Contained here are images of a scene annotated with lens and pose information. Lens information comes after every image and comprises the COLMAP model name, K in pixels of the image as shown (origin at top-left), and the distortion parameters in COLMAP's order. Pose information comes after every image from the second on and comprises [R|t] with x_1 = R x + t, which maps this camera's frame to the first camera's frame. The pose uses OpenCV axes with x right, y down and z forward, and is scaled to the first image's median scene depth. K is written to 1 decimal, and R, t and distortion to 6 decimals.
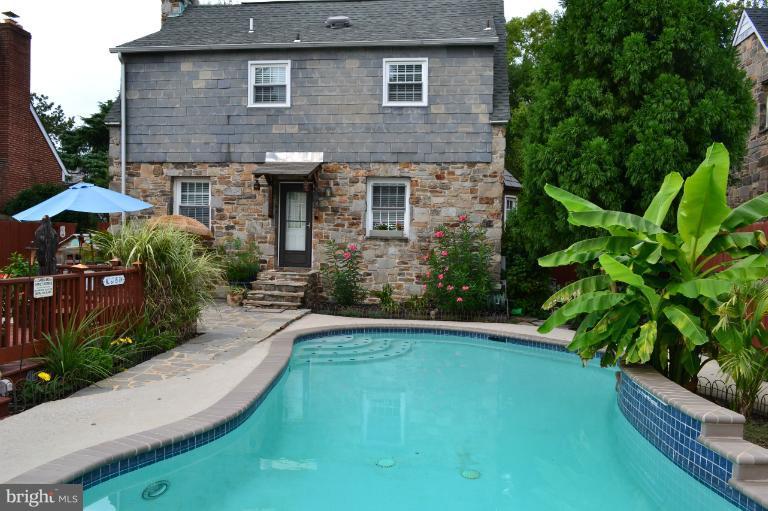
lens RADIAL K [[656.1, 0, 395.4], [0, 656.1, 255.6], [0, 0, 1]] dist [-0.008339, -0.002789]
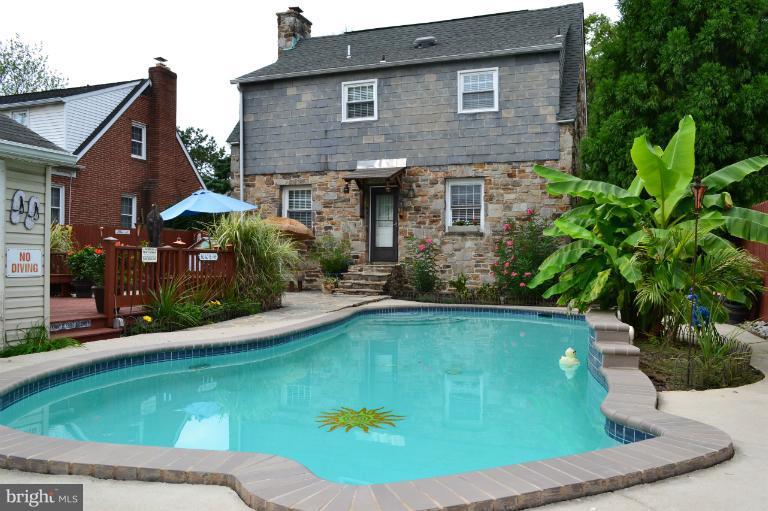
lens RADIAL K [[656.1, 0, 395.4], [0, 656.1, 255.6], [0, 0, 1]] dist [-0.008339, -0.002789]
pose [[0.976397, -0.017745, -0.215254, 0.110865], [0.011269, 0.999447, -0.031279, 0.044000], [0.215690, 0.028115, 0.976057, -0.092813]]
